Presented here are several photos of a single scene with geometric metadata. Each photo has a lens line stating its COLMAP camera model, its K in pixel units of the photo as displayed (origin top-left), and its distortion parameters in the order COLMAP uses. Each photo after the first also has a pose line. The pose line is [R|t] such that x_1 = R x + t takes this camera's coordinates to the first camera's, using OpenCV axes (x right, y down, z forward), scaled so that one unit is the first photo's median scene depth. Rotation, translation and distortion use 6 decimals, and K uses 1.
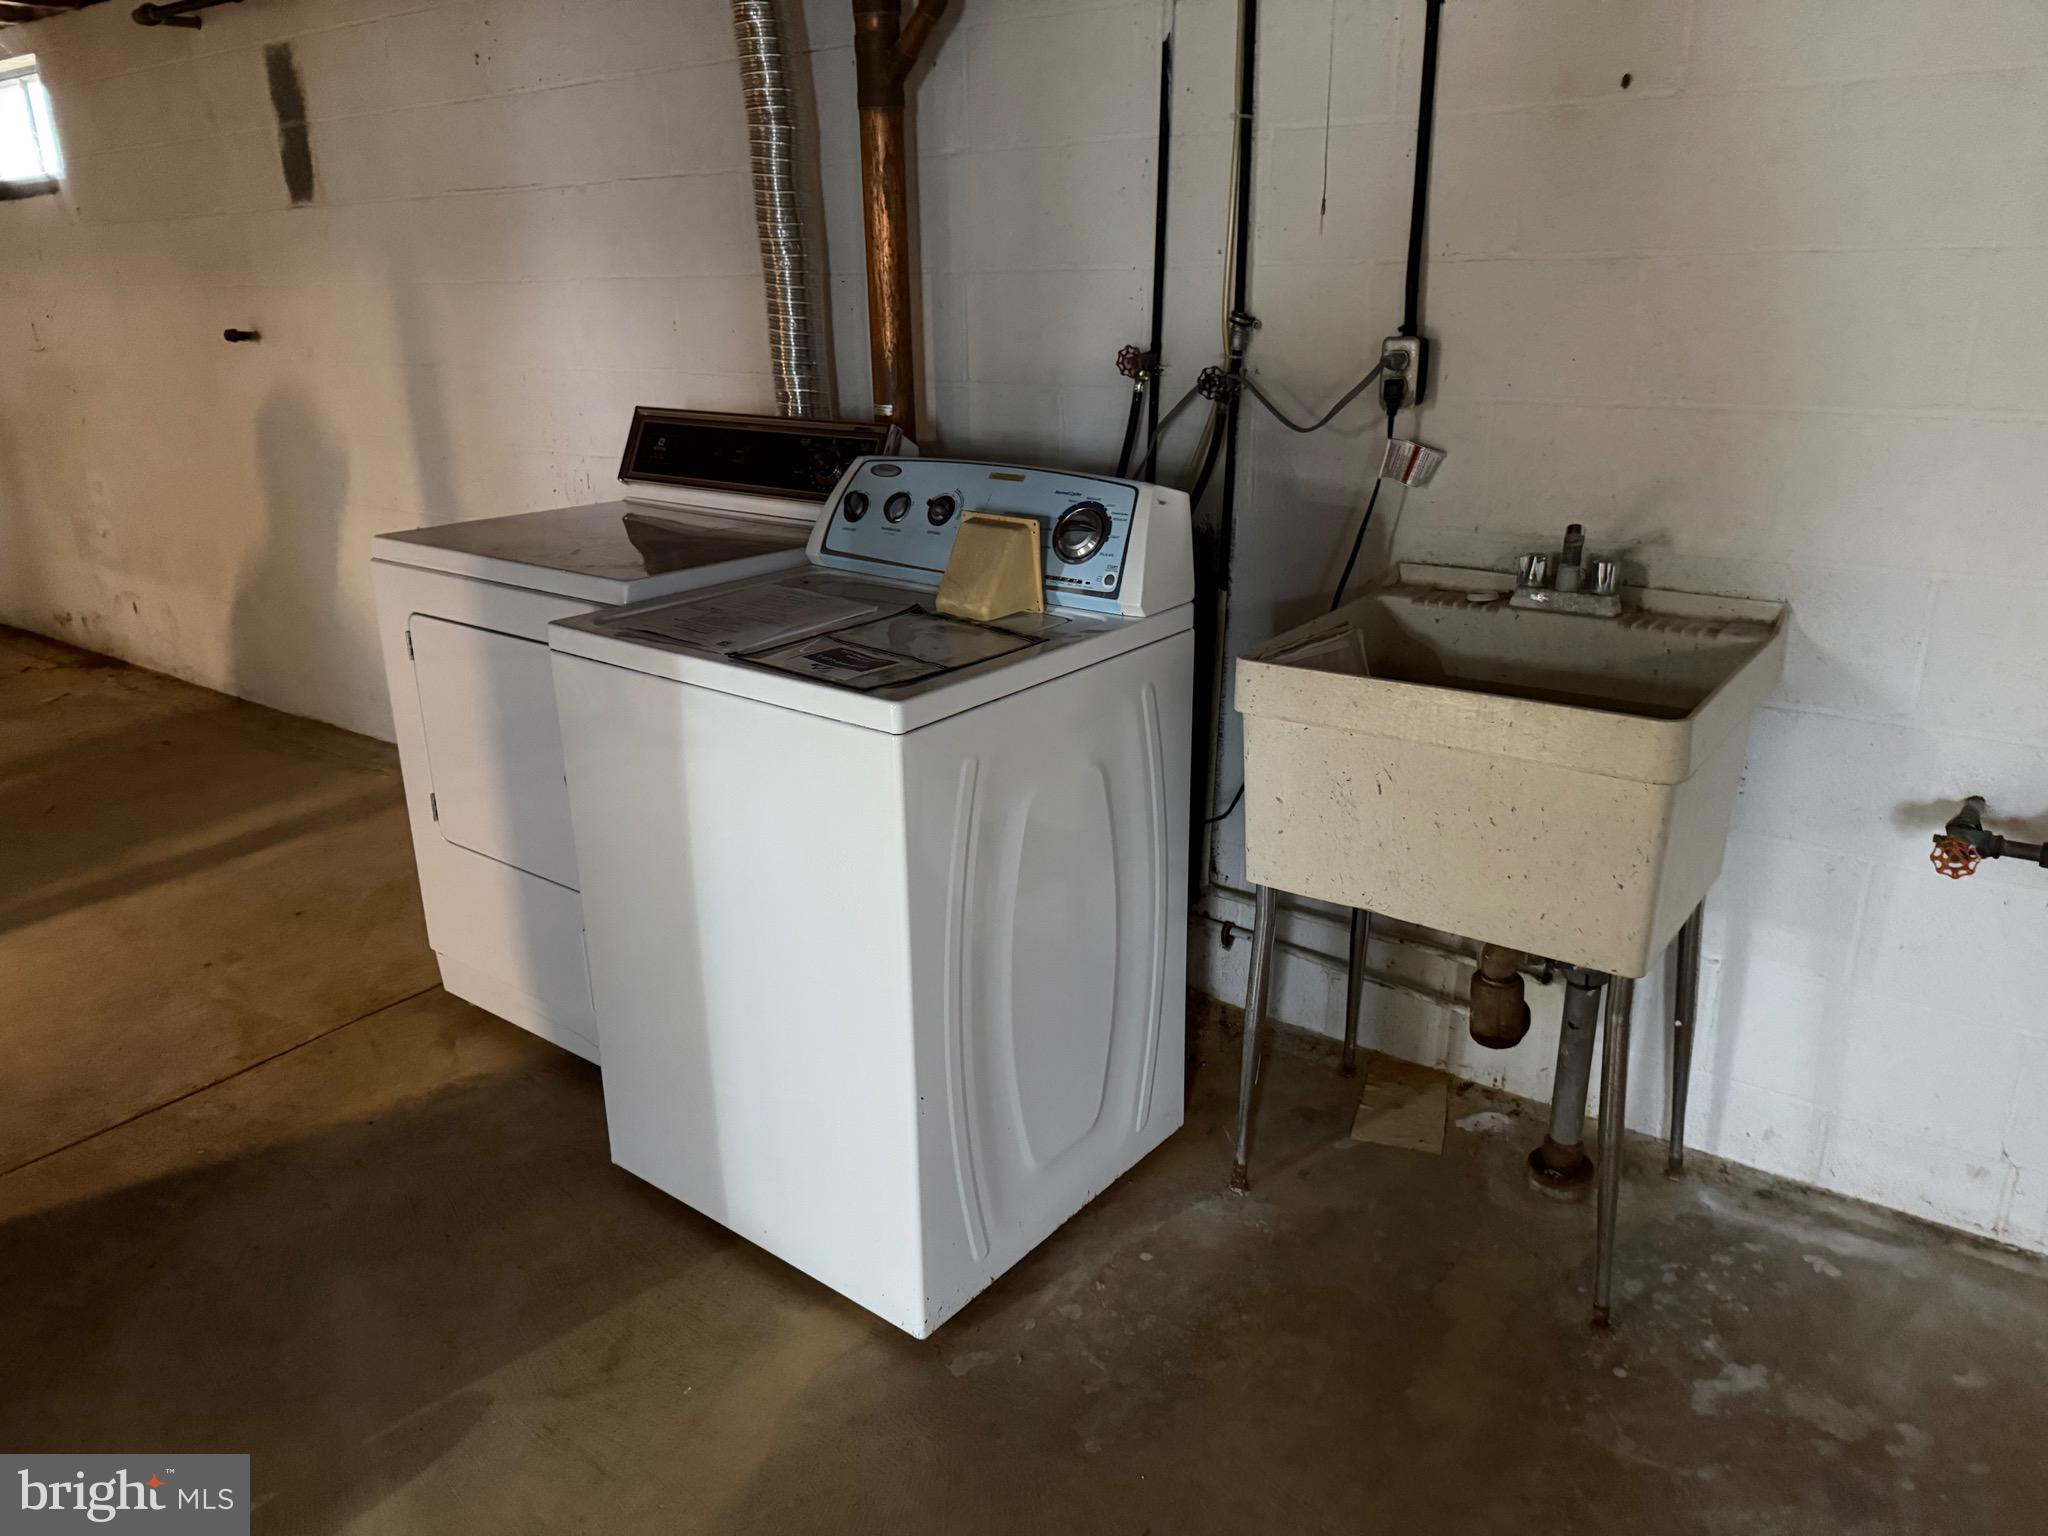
lens RADIAL K [[1455.9, 0, 1031.0], [0, 1455.9, 780.7], [0, 0, 1]] dist [0.112977, -0.137155]
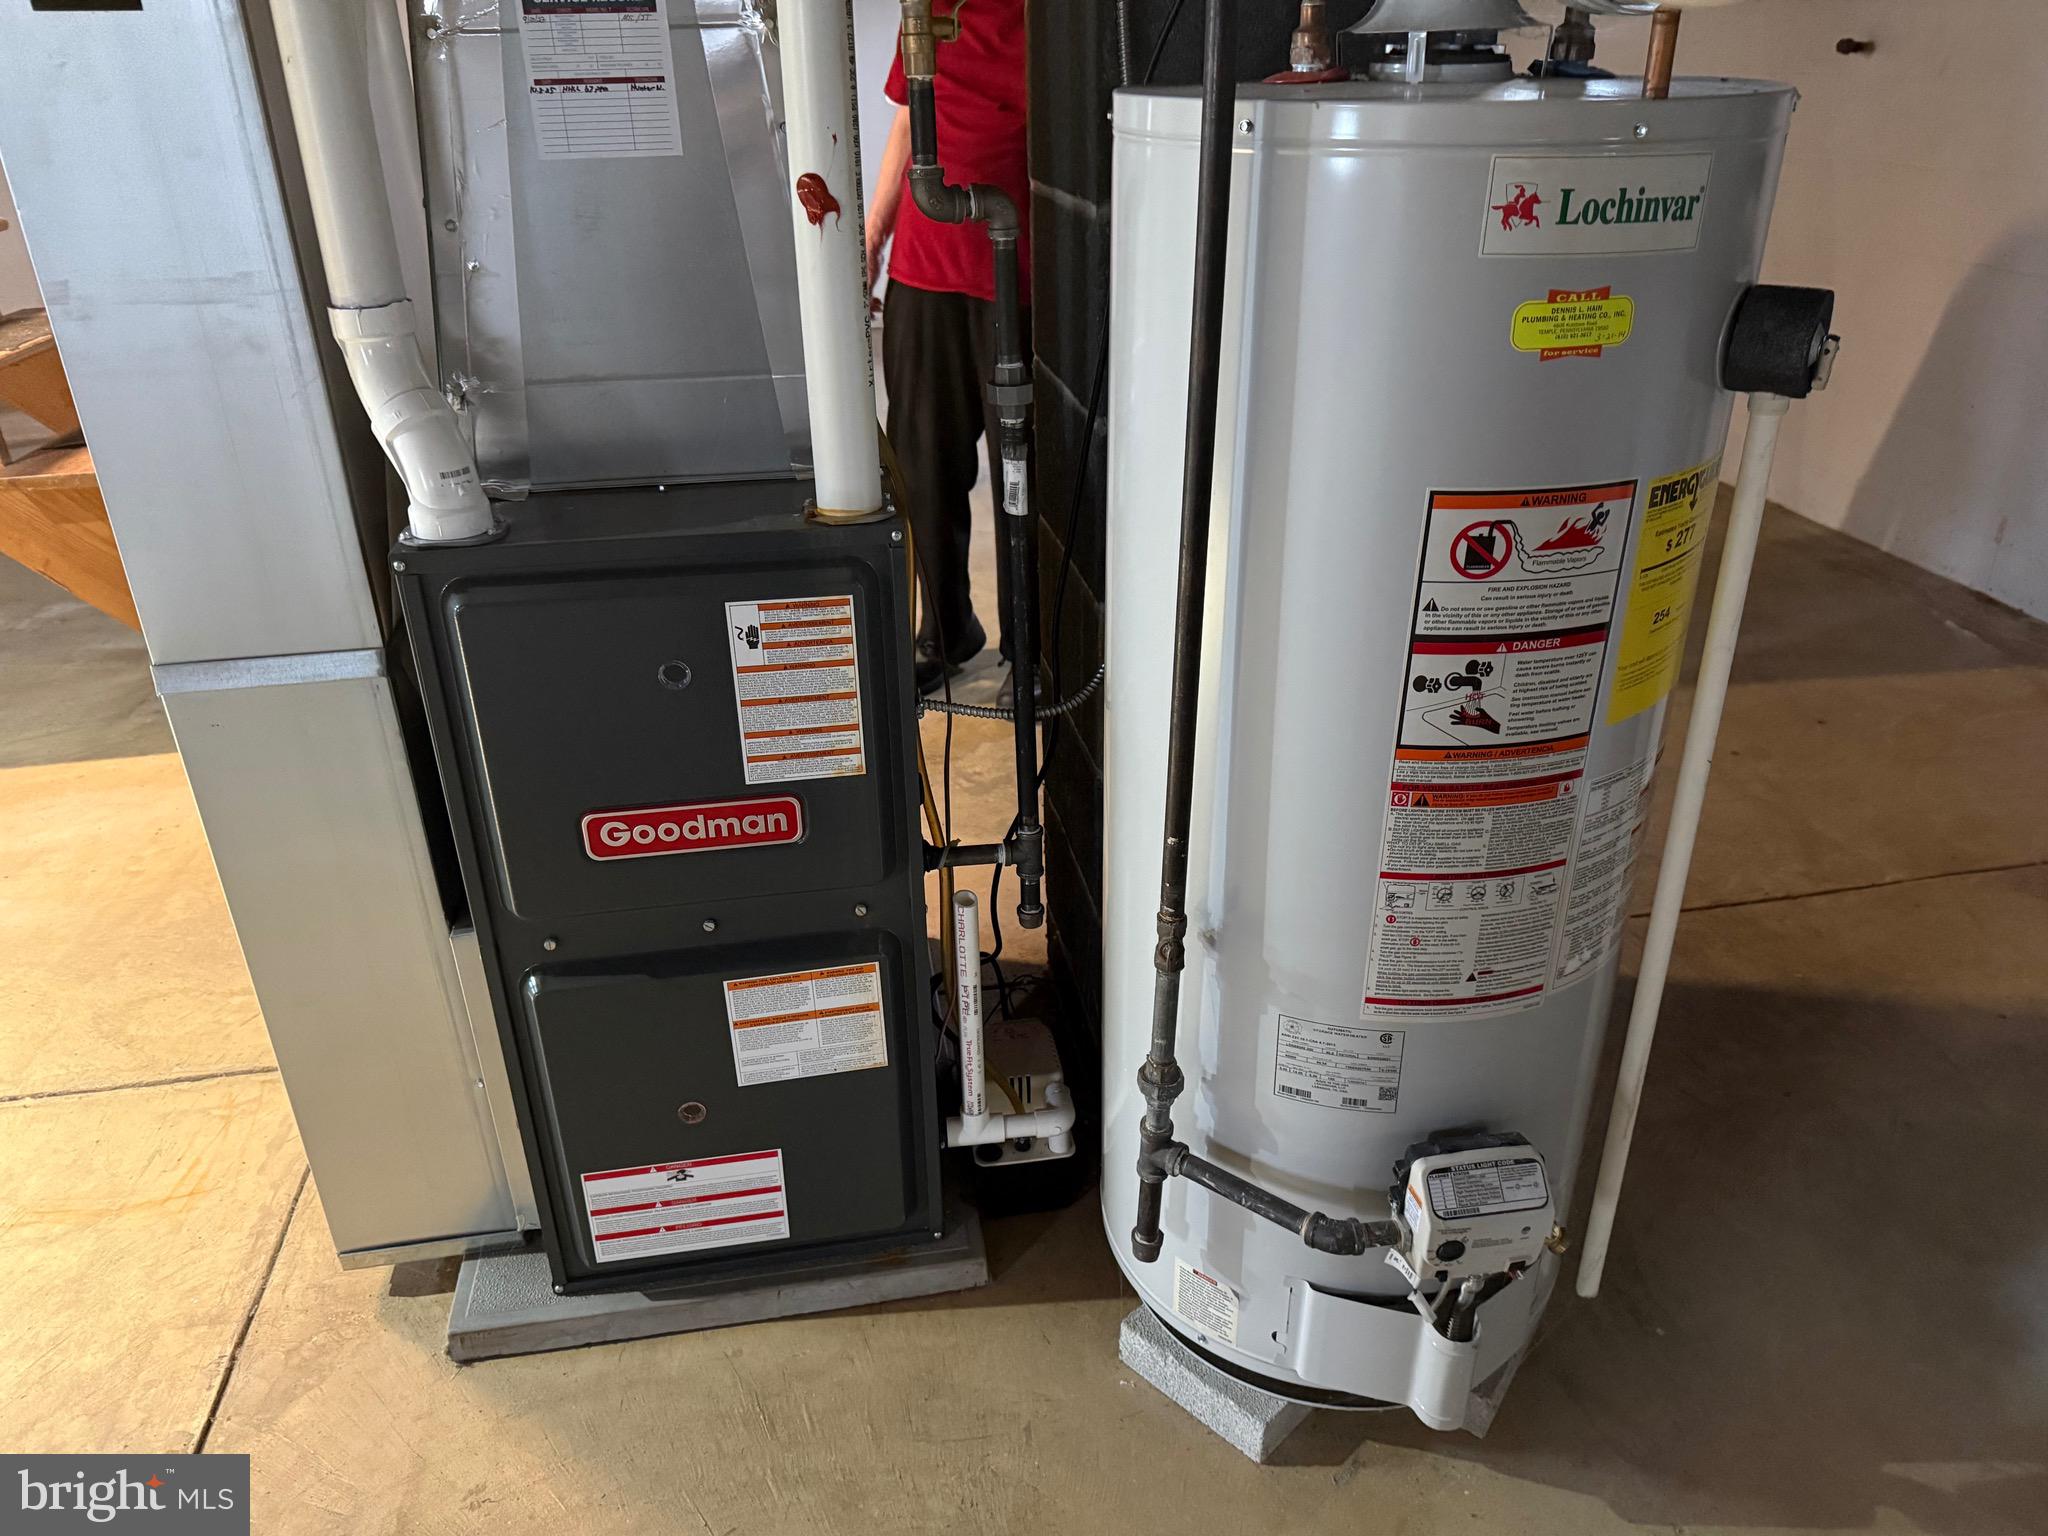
lens RADIAL K [[1455.9, 0, 1031.0], [0, 1455.9, 780.7], [0, 0, 1]] dist [0.112977, -0.137155]
pose [[0.725045, 0.310610, -0.614680, -0.417520], [-0.216463, 0.950067, 0.224760, 0.038660], [0.653800, -0.029906, 0.756077, 0.020511]]
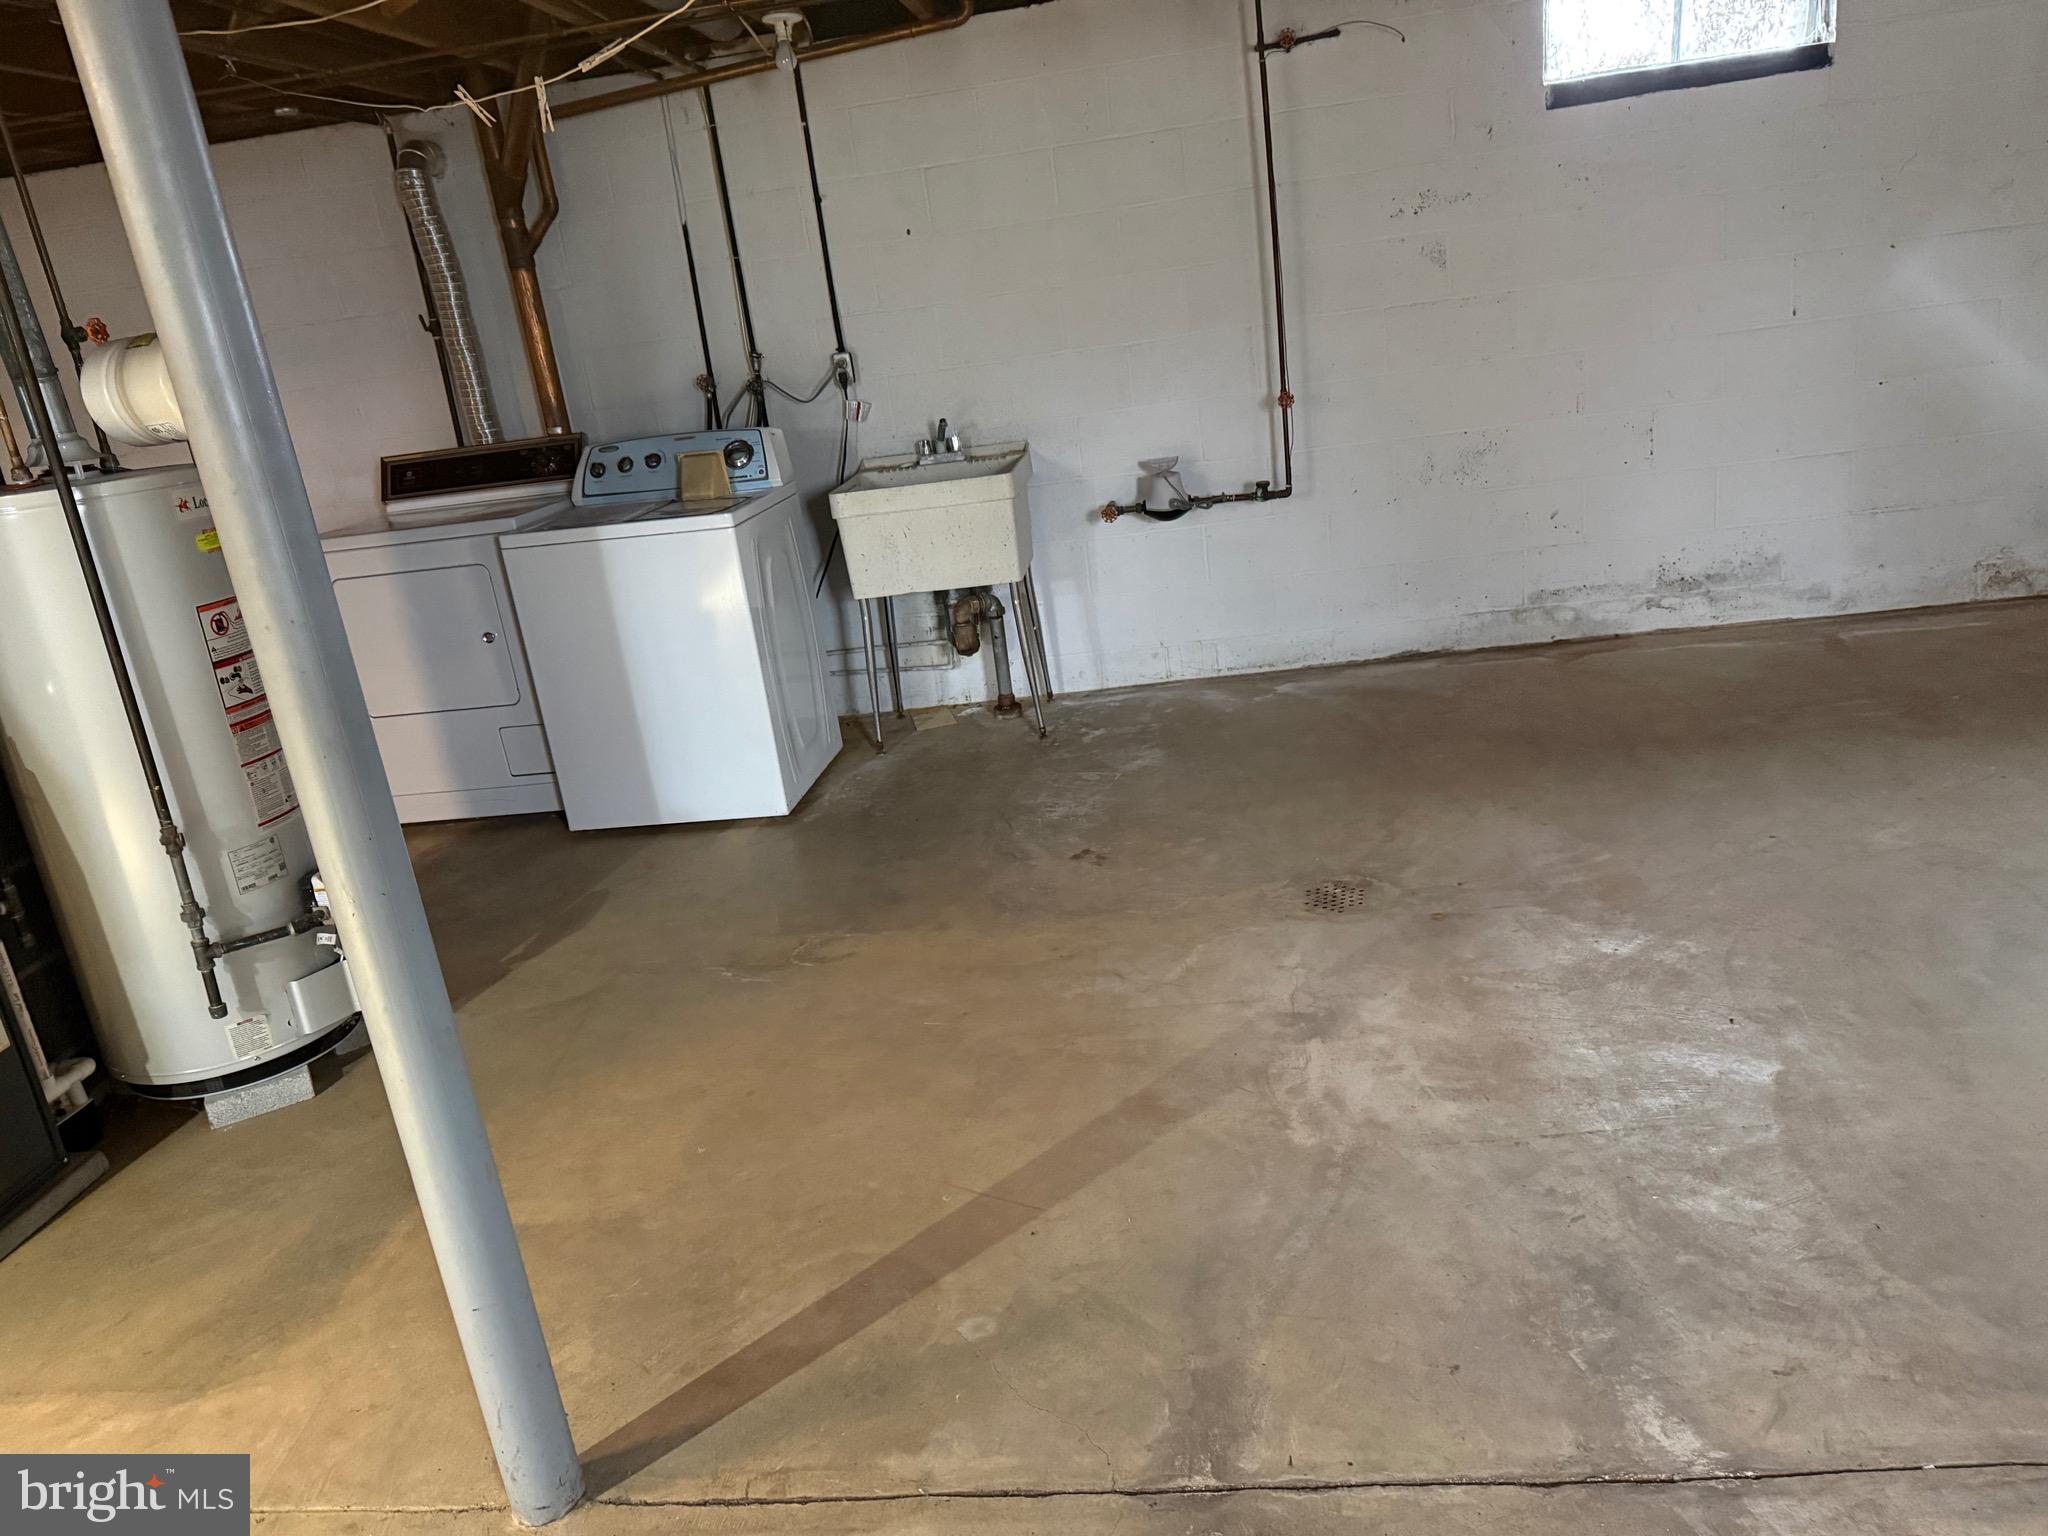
lens RADIAL K [[1455.9, 0, 1031.0], [0, 1455.9, 780.7], [0, 0, 1]] dist [0.112977, -0.137155]
pose [[0.851651, -0.249836, 0.460730, -0.655780], [0.274662, 0.961444, 0.013644, 0.347301], [-0.446375, 0.114925, 0.887435, -0.957602]]
